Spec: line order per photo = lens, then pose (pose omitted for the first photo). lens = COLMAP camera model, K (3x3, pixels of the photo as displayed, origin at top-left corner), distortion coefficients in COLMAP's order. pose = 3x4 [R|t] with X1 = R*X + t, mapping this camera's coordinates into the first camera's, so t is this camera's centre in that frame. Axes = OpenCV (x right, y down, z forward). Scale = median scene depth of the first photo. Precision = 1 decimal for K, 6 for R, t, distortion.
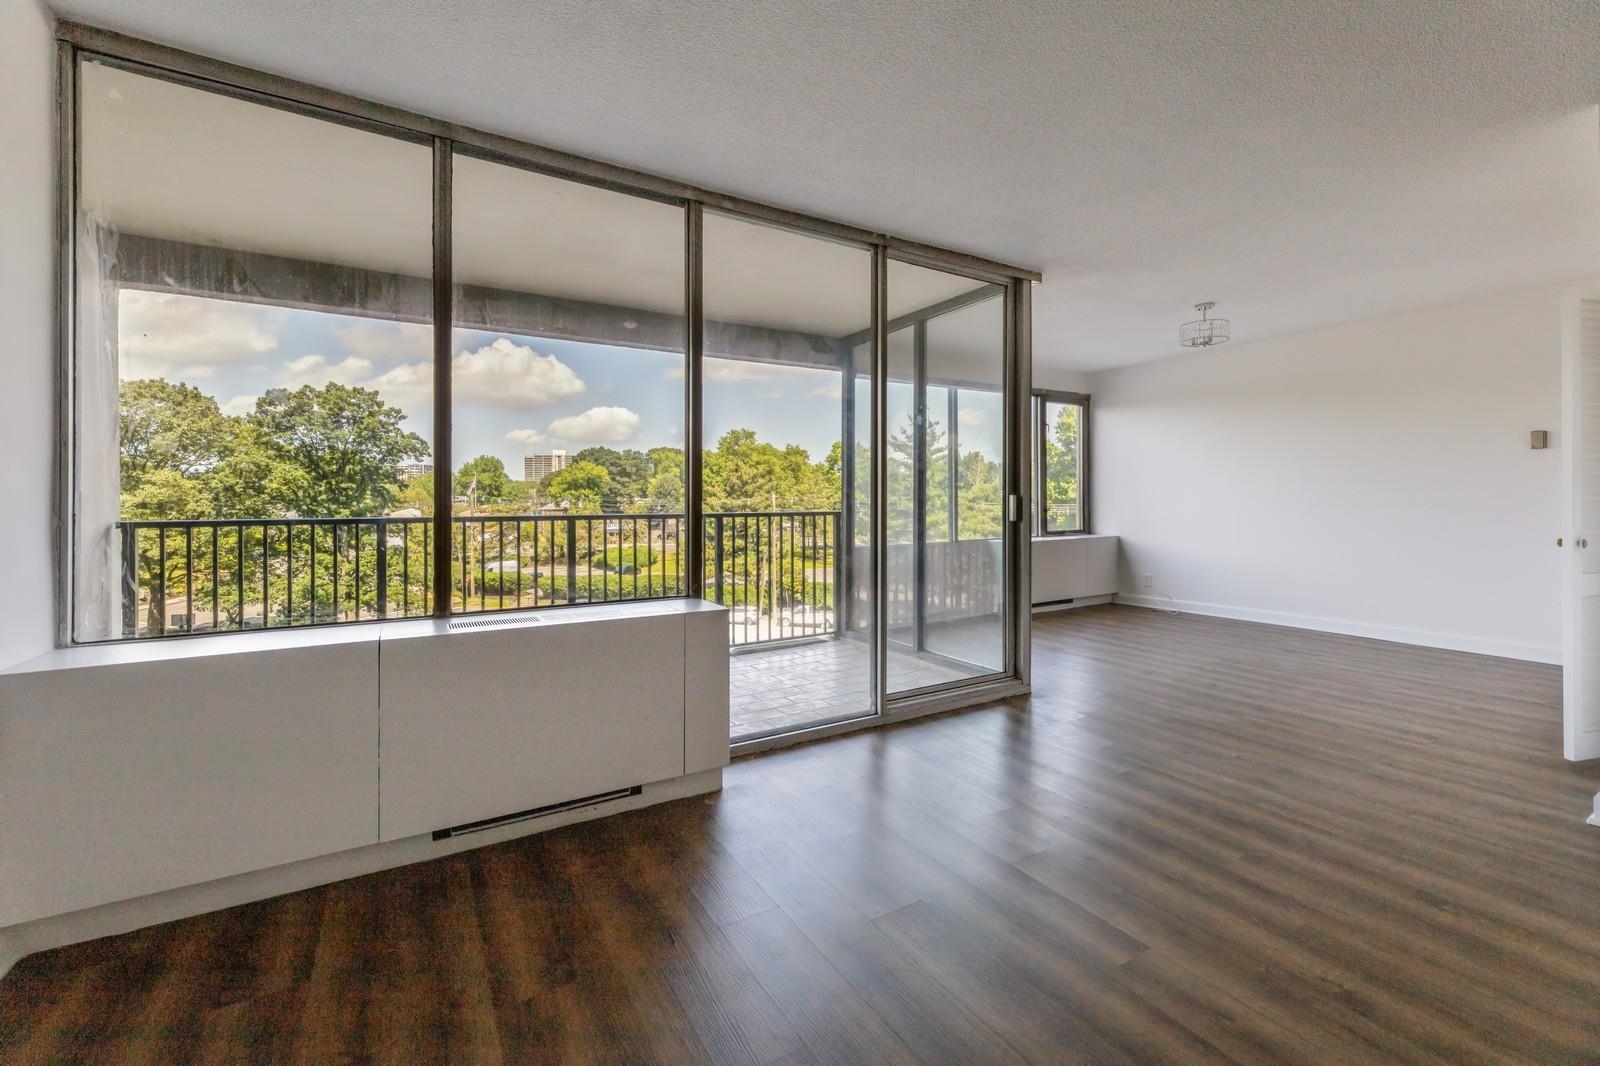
lens RADIAL K [[656.7, 0, 794.6], [0, 656.7, 510.2], [0, 0, 1]] dist [0.002878, 0.000364]
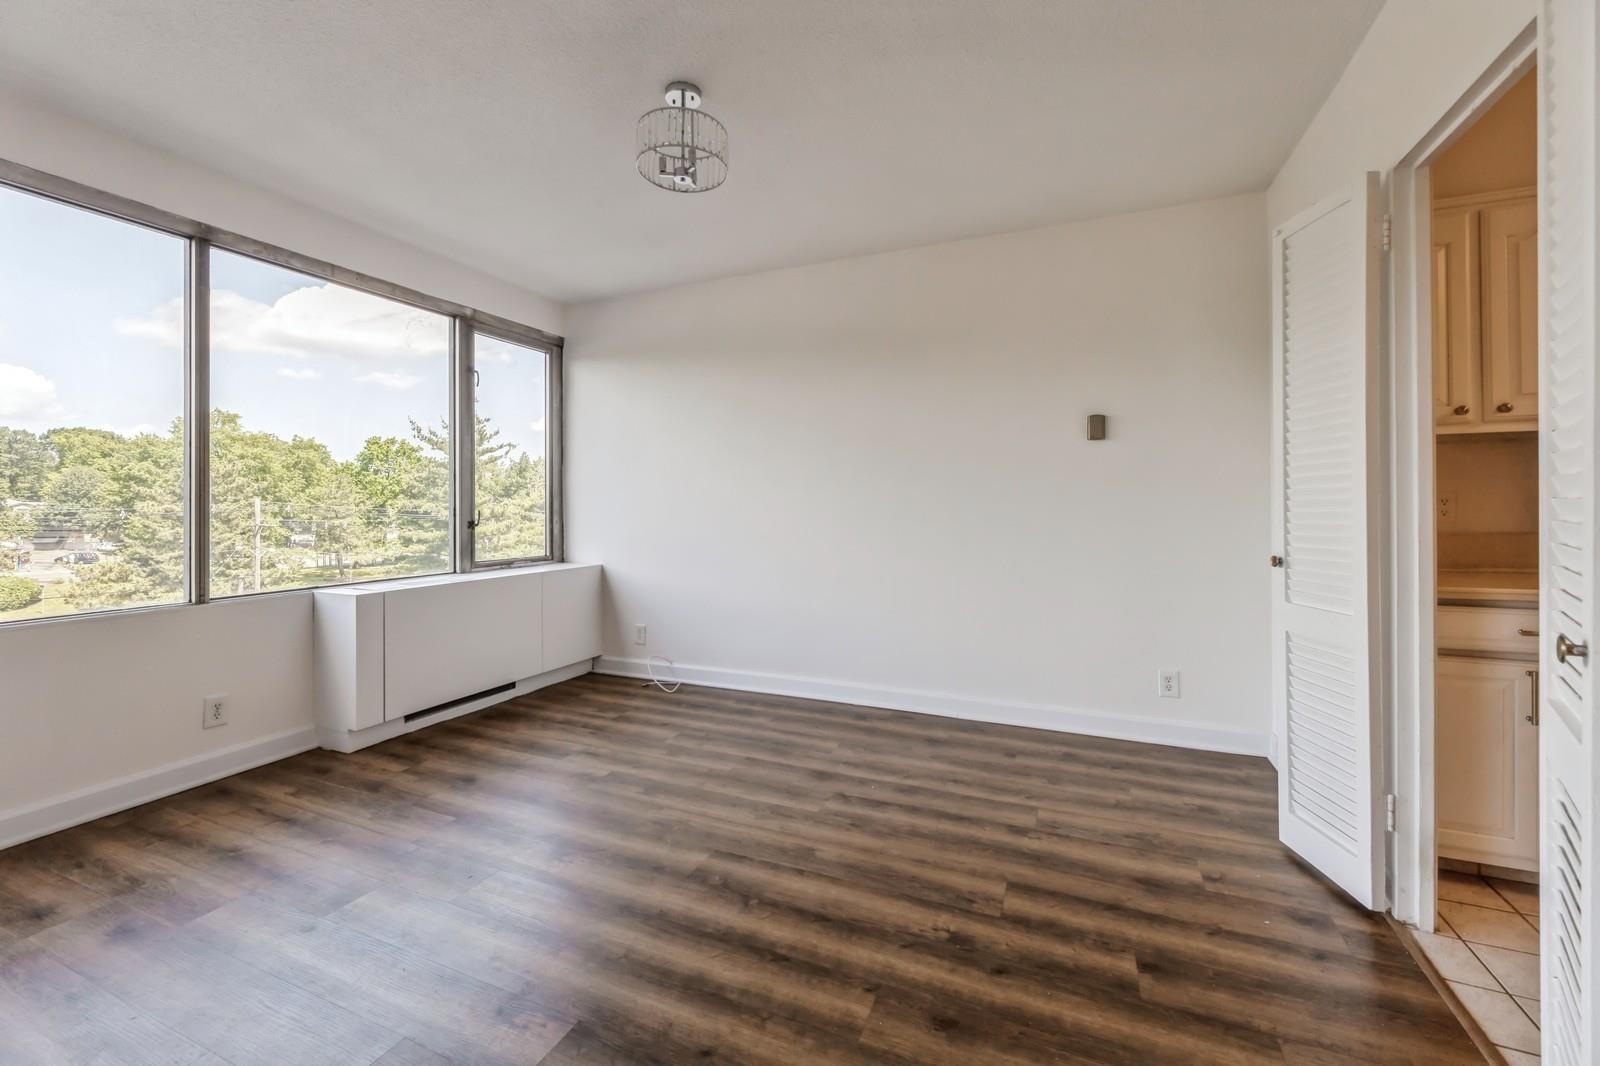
lens RADIAL K [[652.5, 0, 800.2], [0, 652.5, 509.3], [0, 0, 1]] dist [0.001653, 0.000253]
pose [[0.807346, 0.006849, 0.590039, 0.040198], [0.002068, 0.999894, -0.014437, -0.000651], [-0.590075, 0.012876, 0.807246, 0.055839]]
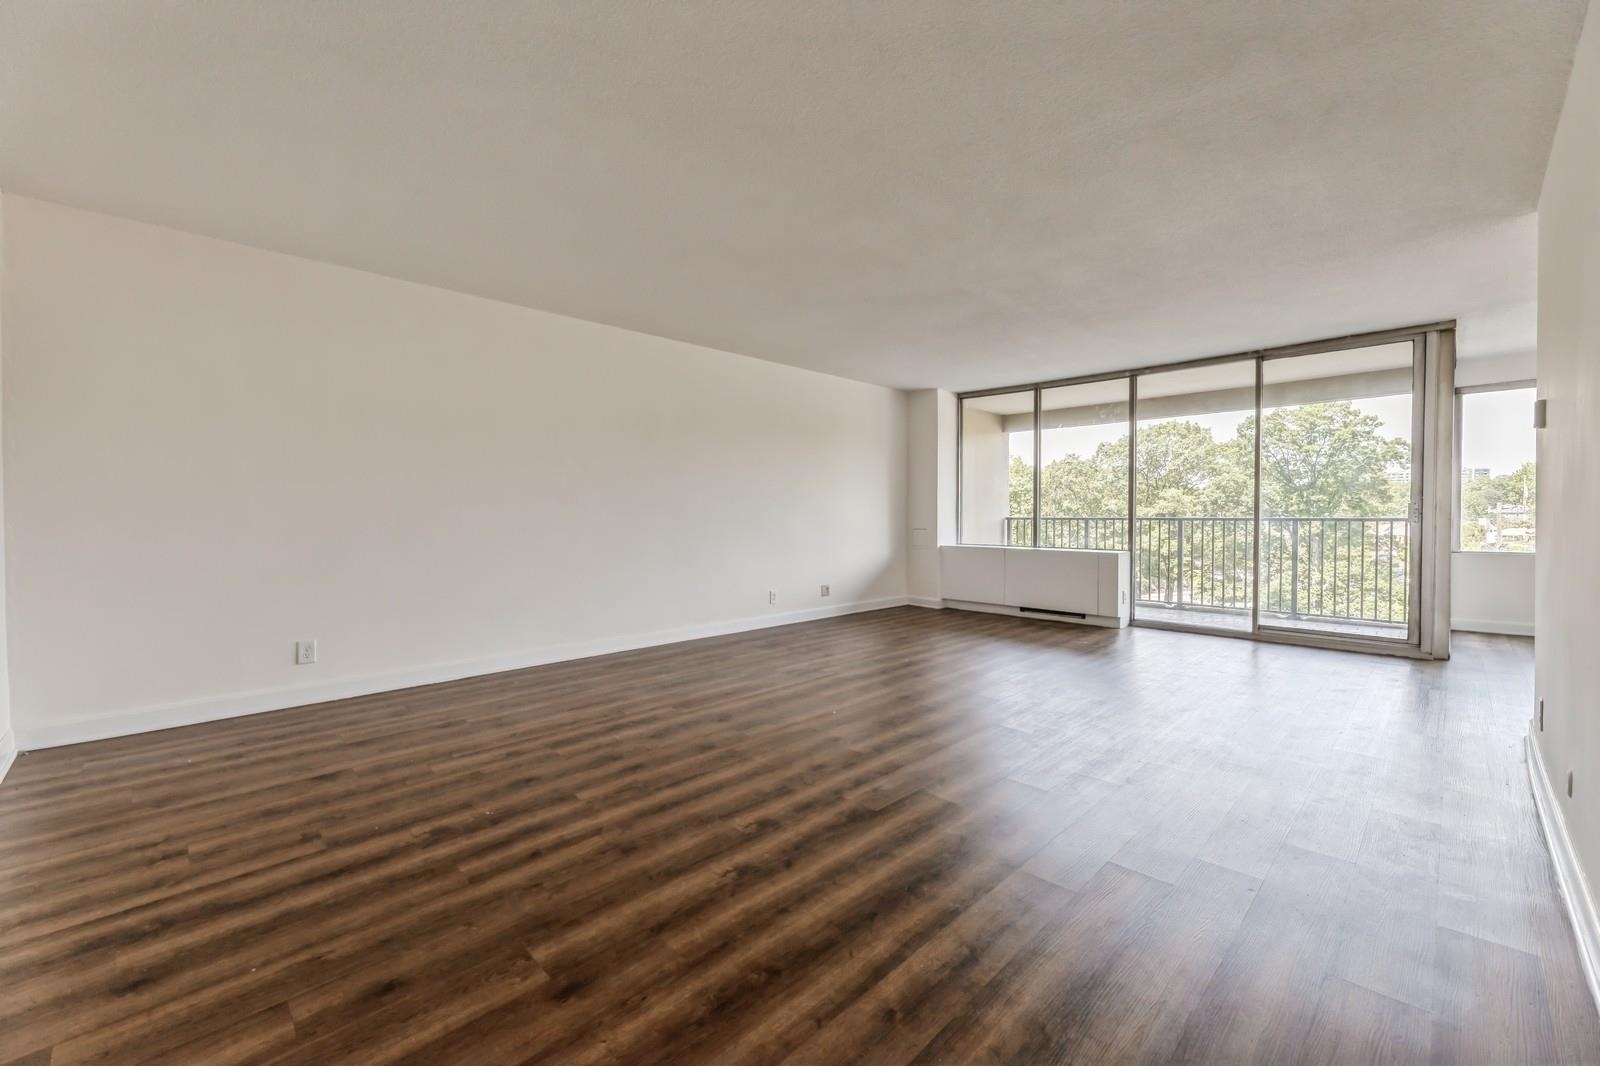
lens RADIAL K [[644.5, 0, 800.0], [0, 644.5, 533.0], [0, 0, 1]] dist [-0.000006, 0.000047]
pose [[0.247604, 0.031330, -0.968355, 0.100690], [-0.014761, 0.999483, 0.028563, 0.001476], [0.968749, 0.007221, 0.247938, -0.038759]]
